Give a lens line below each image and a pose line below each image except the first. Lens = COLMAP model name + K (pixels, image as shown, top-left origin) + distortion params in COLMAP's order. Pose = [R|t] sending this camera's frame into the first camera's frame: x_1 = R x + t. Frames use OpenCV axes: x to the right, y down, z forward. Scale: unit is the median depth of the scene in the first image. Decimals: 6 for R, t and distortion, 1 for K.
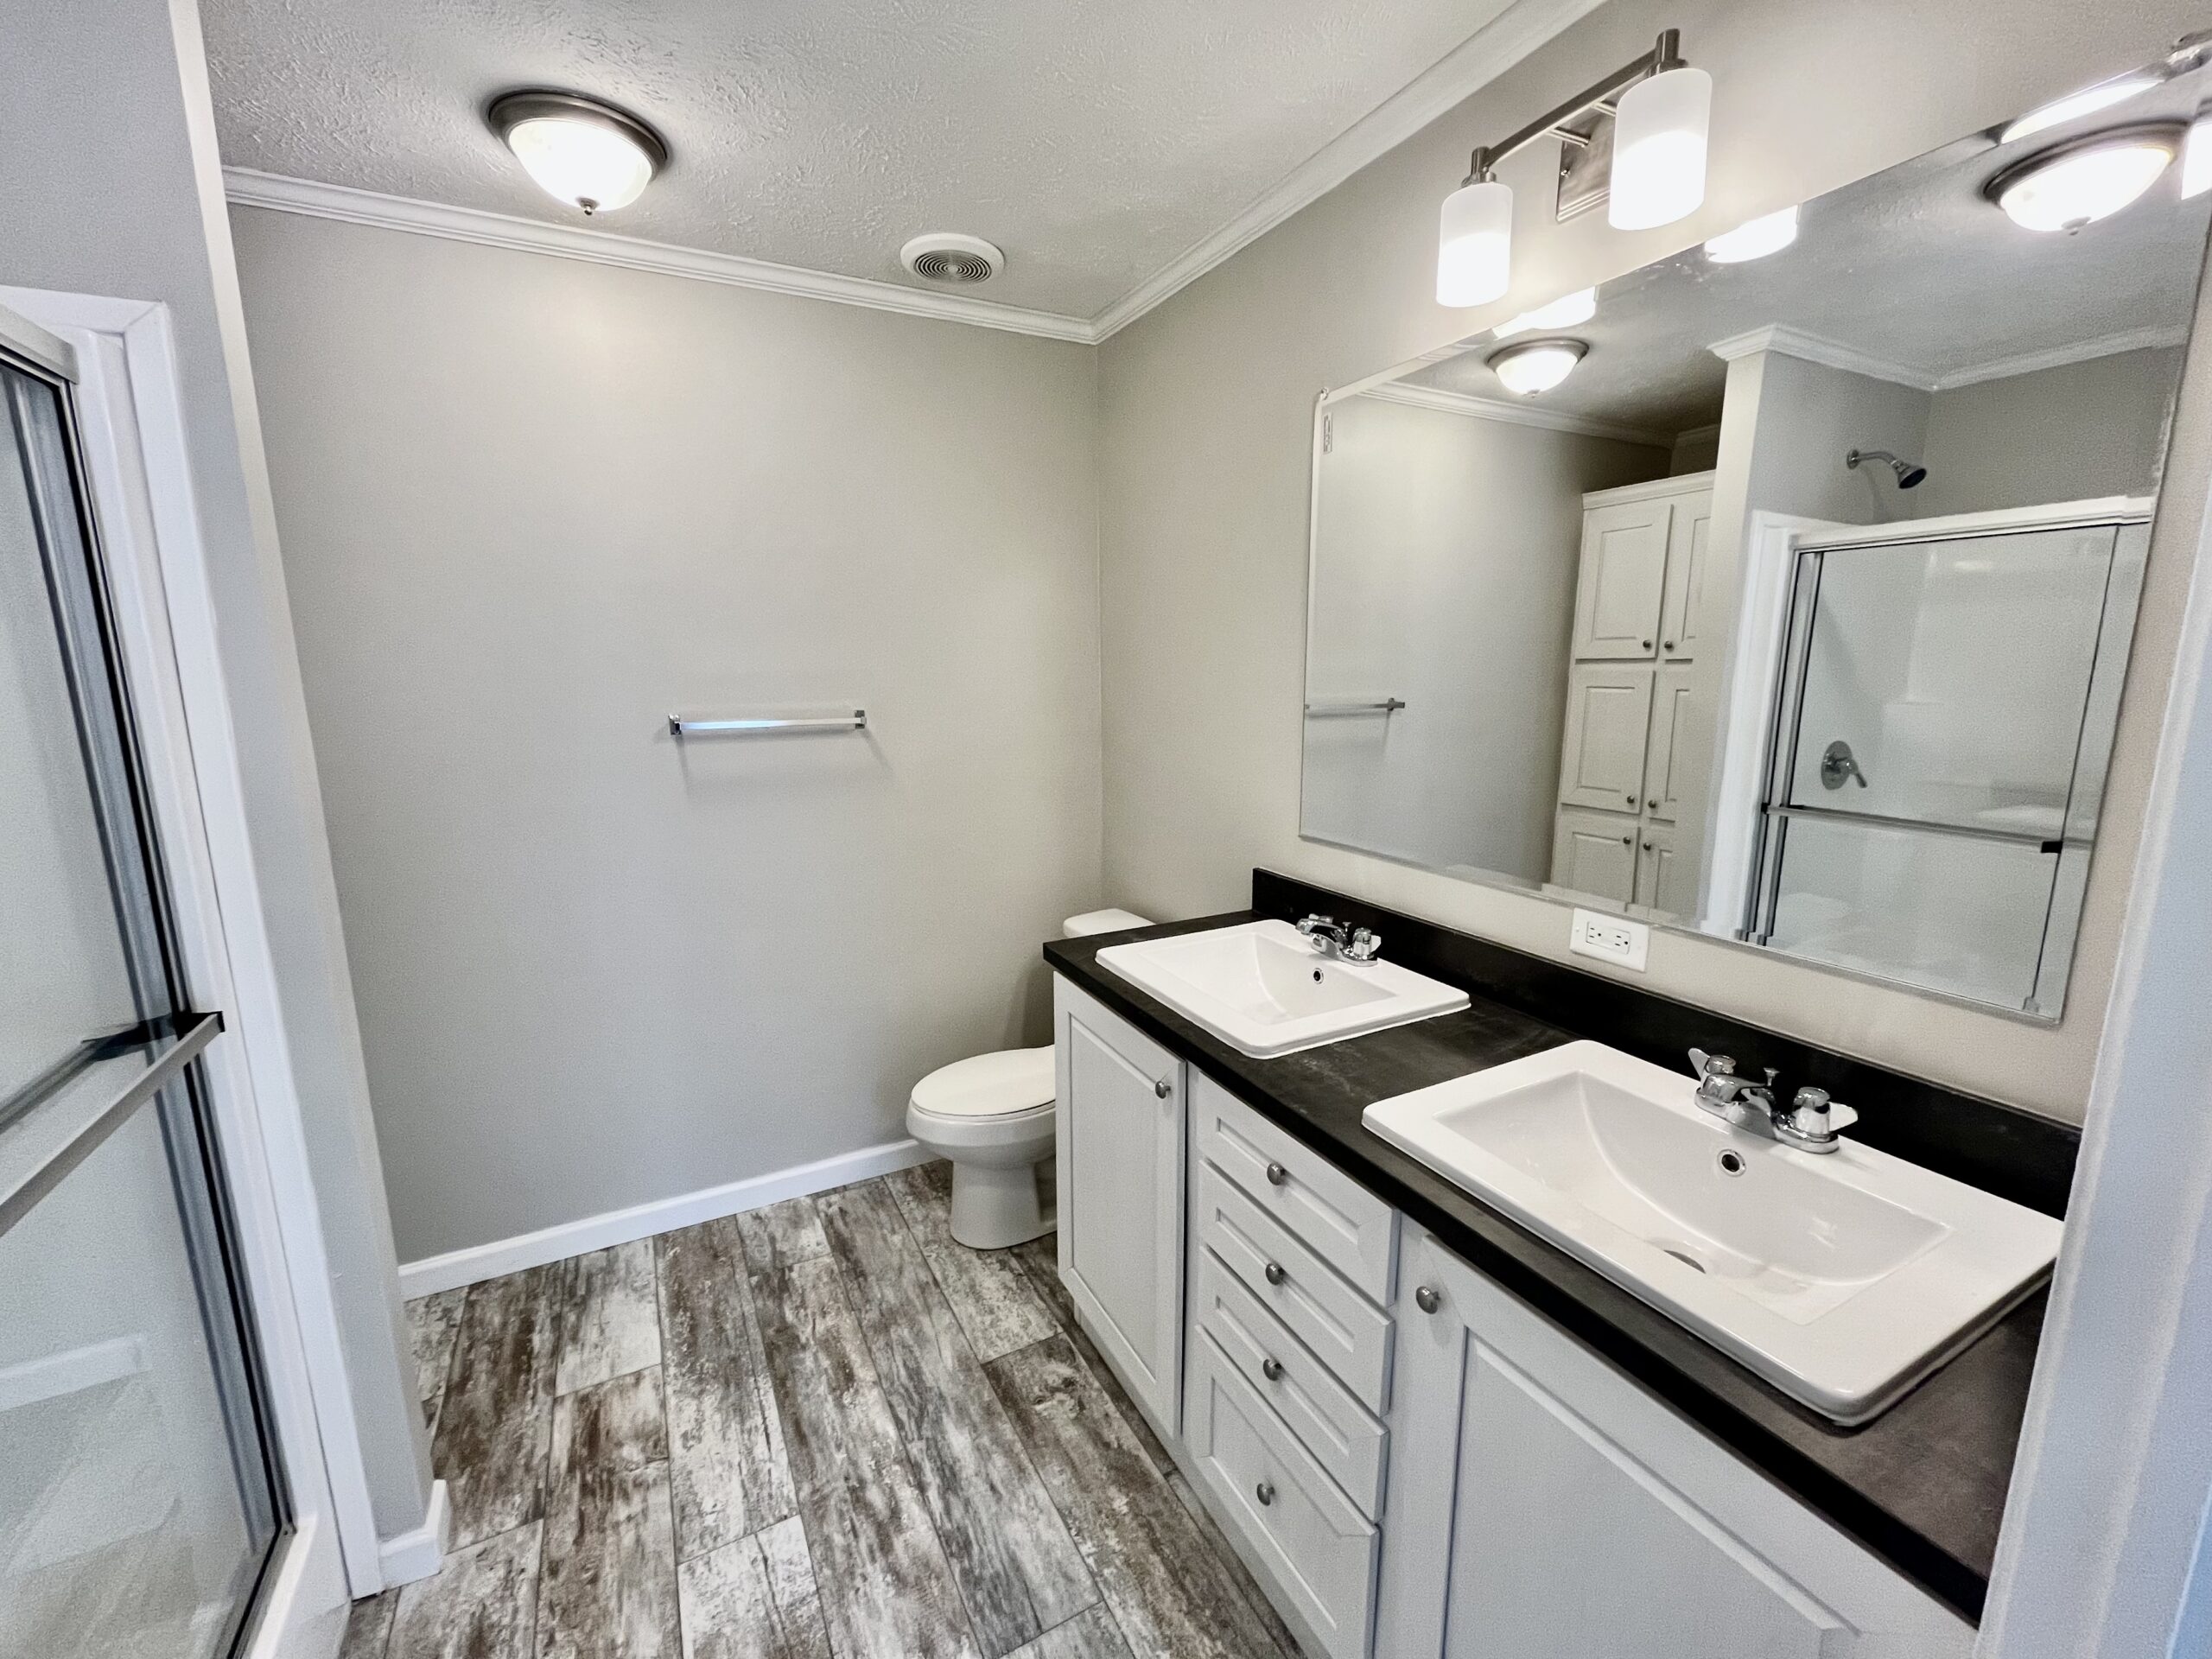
lens RADIAL K [[901.6, 0, 1102.0], [0, 901.6, 815.6], [0, 0, 1]] dist [-0.003128, 0.000276]
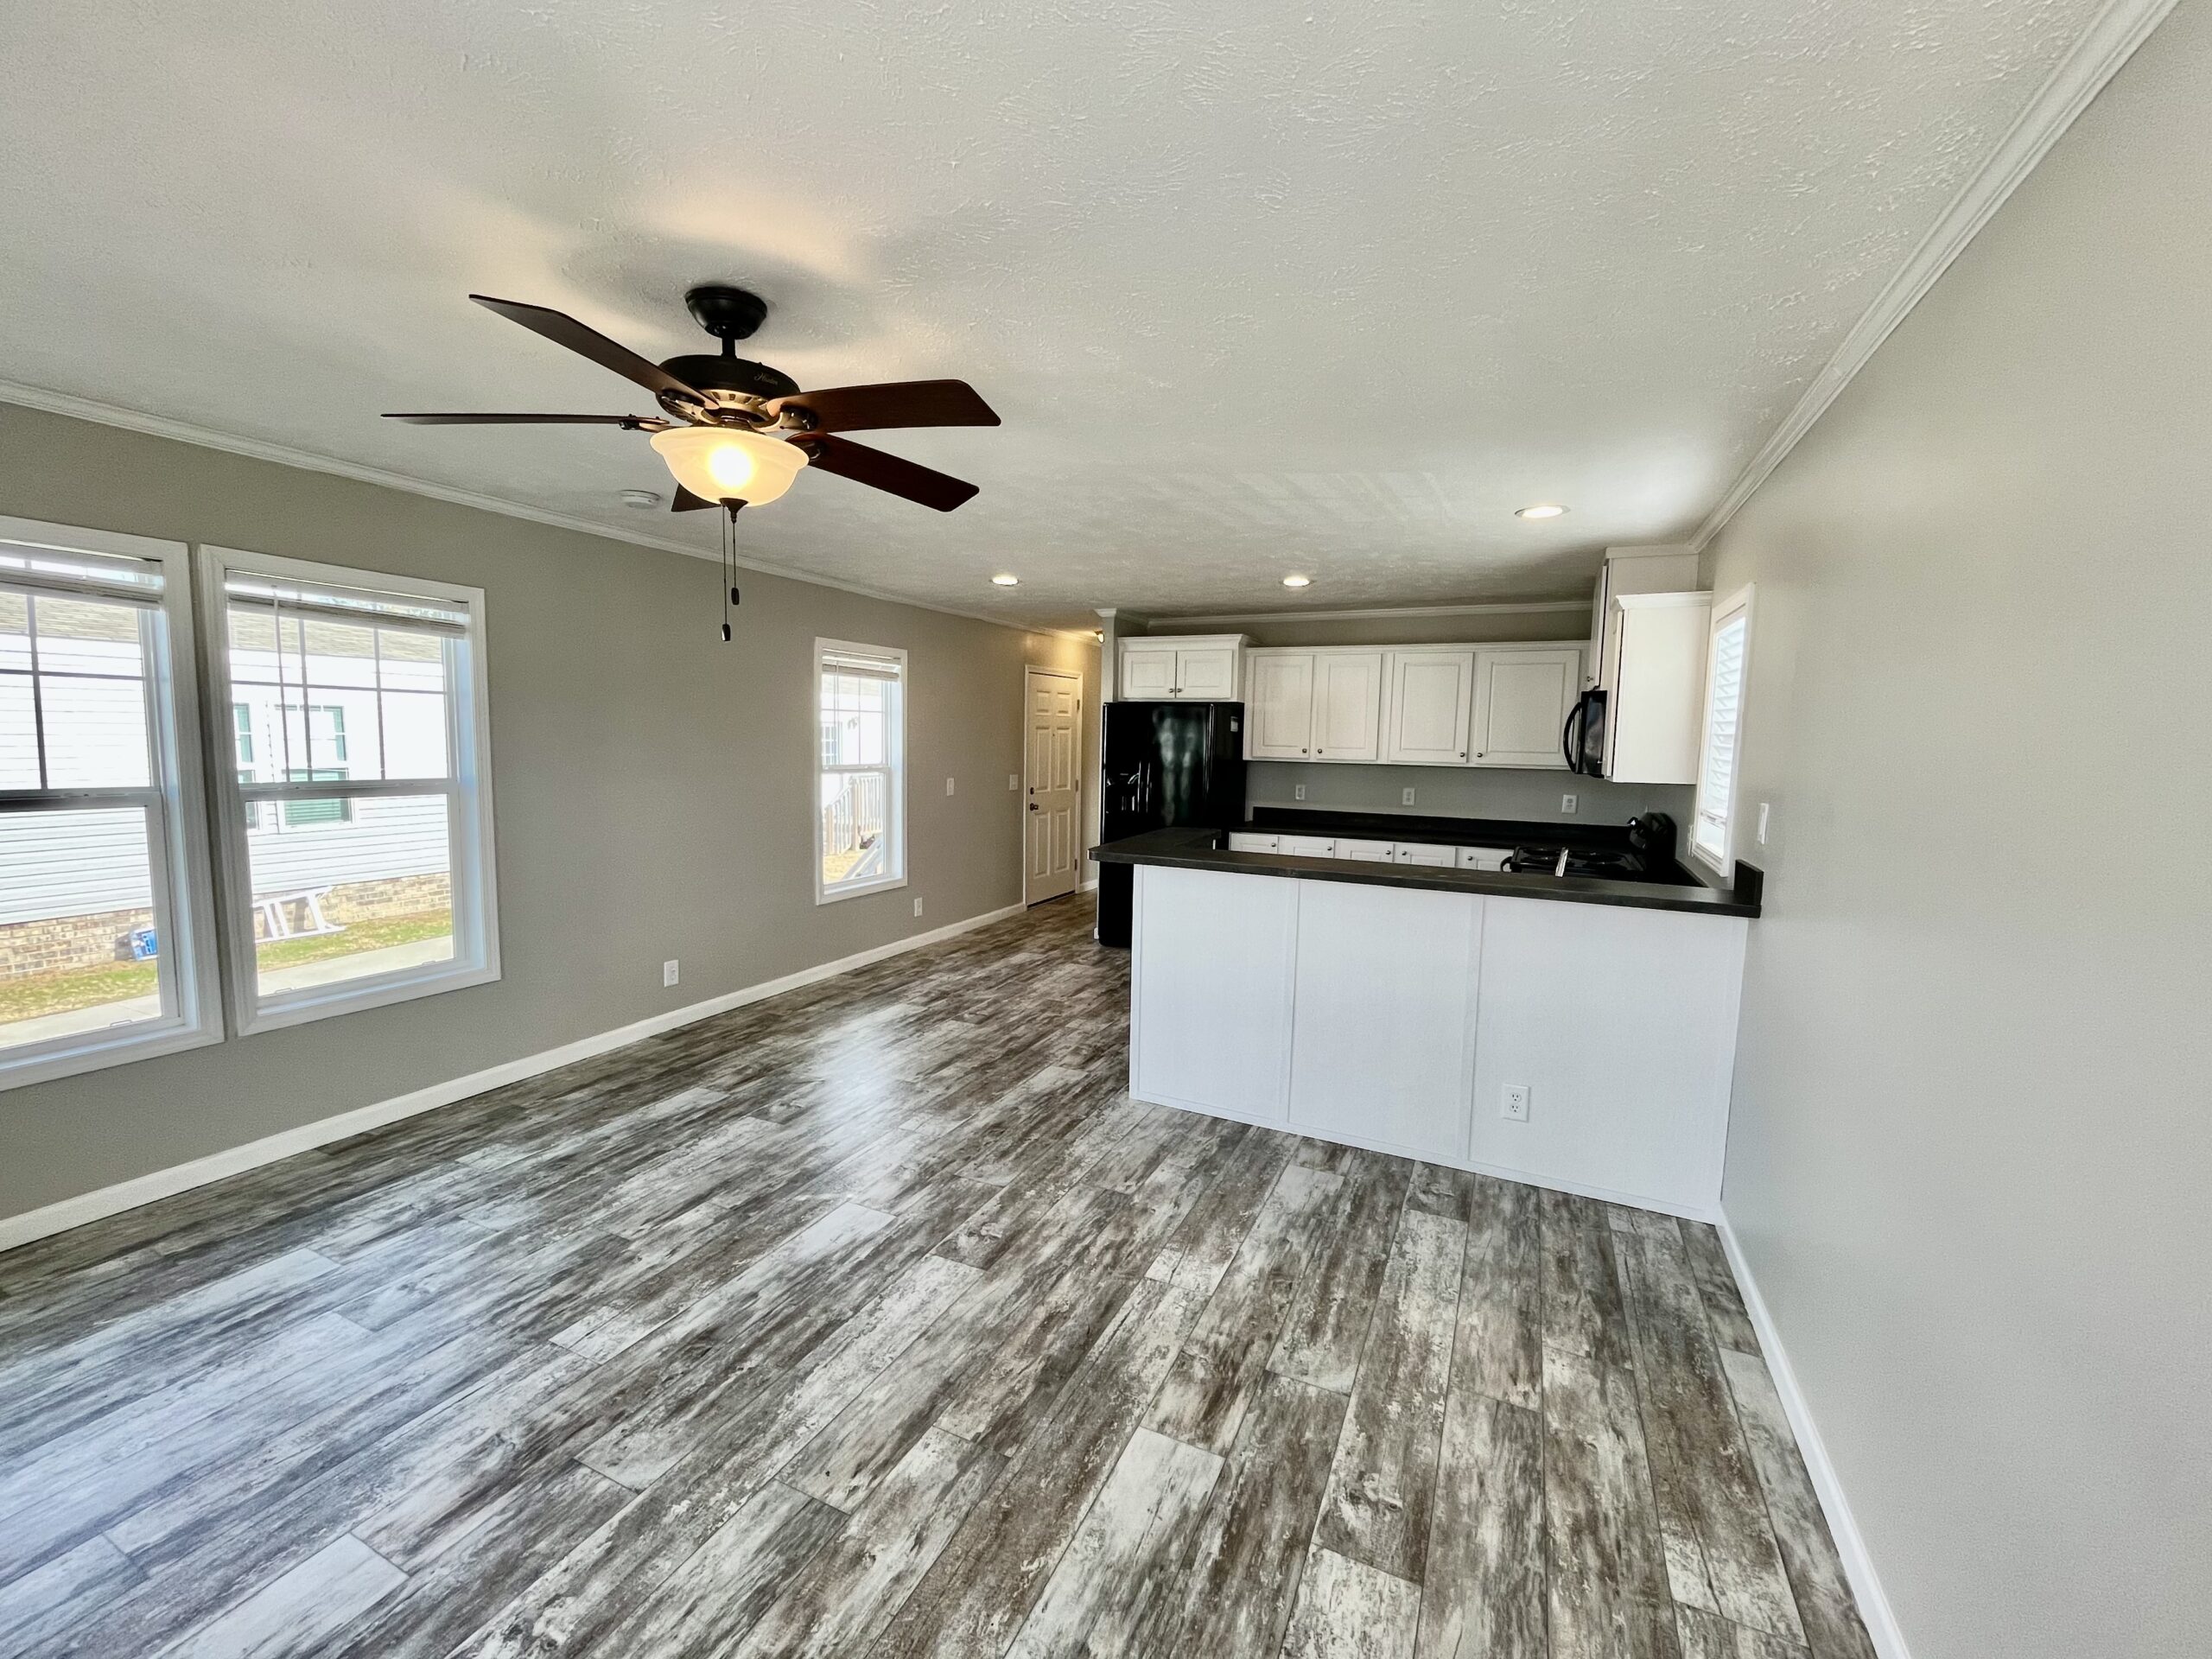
lens RADIAL K [[901.6, 0, 1104.3], [0, 901.6, 826.0], [0, 0, 1]] dist [-0.003128, 0.000276]
pose [[-0.598363, -0.088148, 0.796362, -1.232237], [0.117140, 0.973626, 0.195784, -0.255571], [-0.792616, 0.210436, -0.572256, 1.491049]]
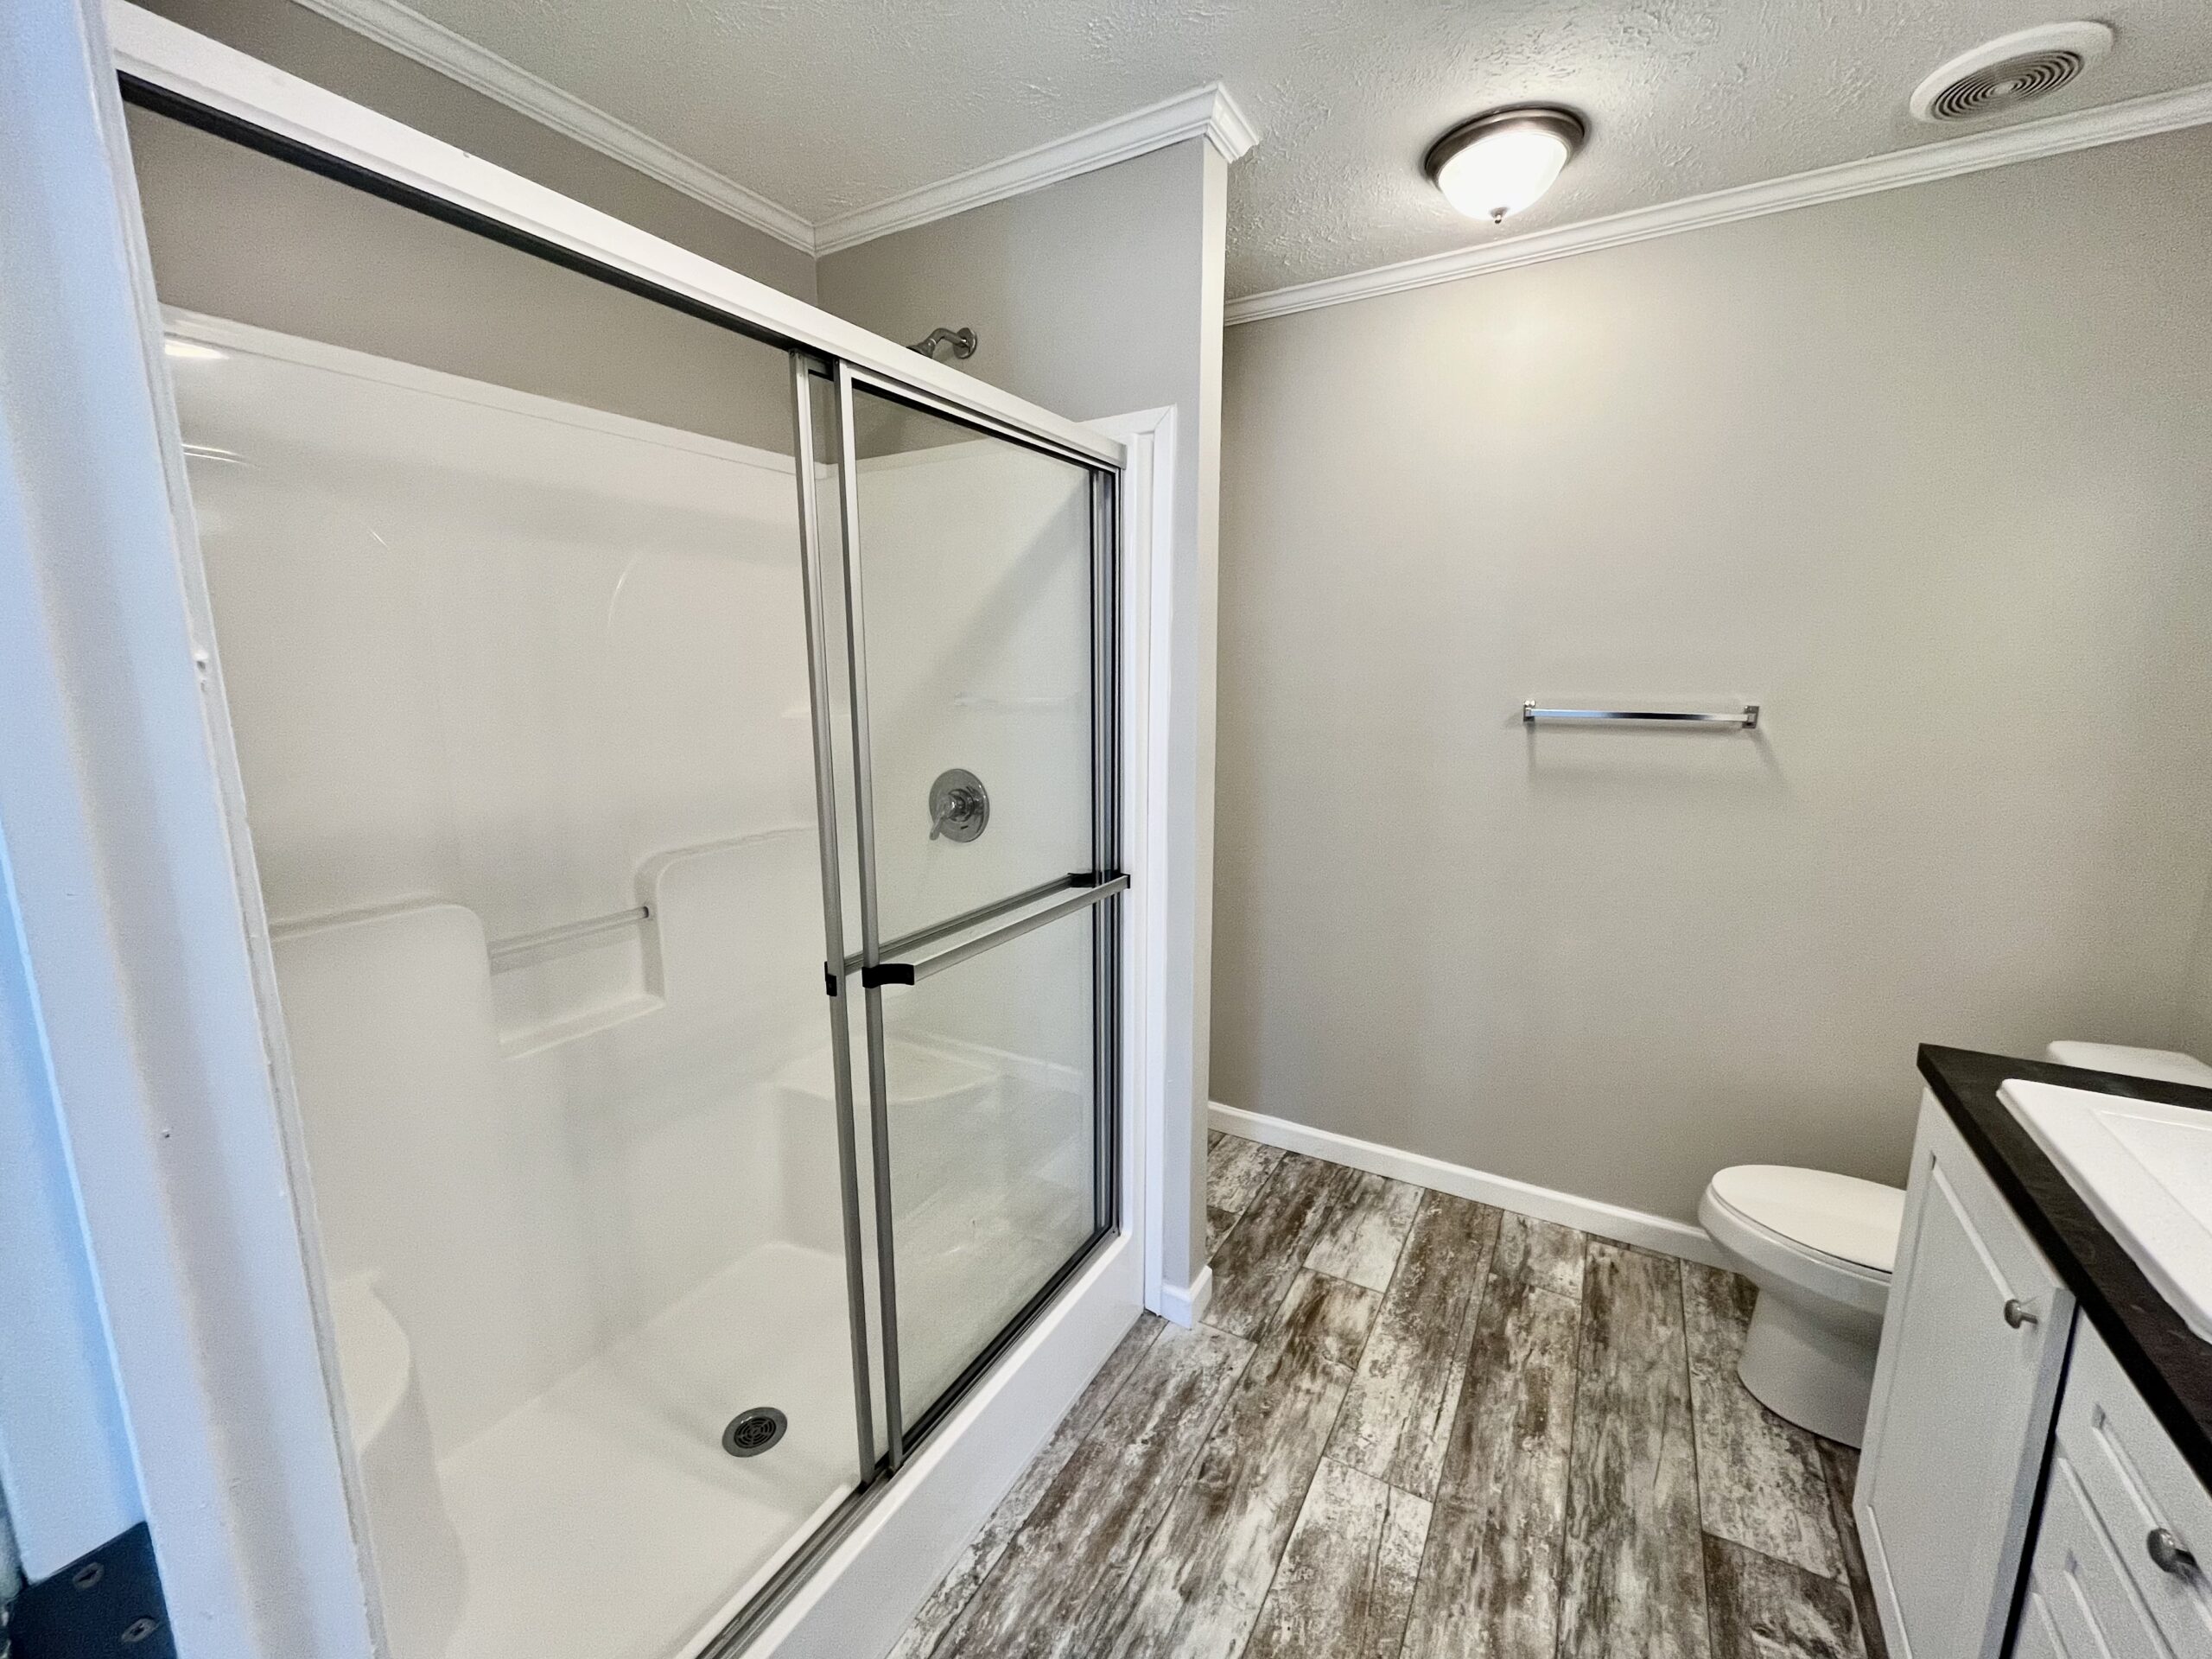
lens RADIAL K [[901.6, 0, 1106.3], [0, 901.6, 817.4], [0, 0, 1]] dist [-0.003128, 0.000276]
pose [[0.531786, 0.144455, -0.834468, 0.157294], [-0.143711, 0.986447, 0.079180, 0.004637], [0.834596, 0.077815, 0.545338, 0.085052]]
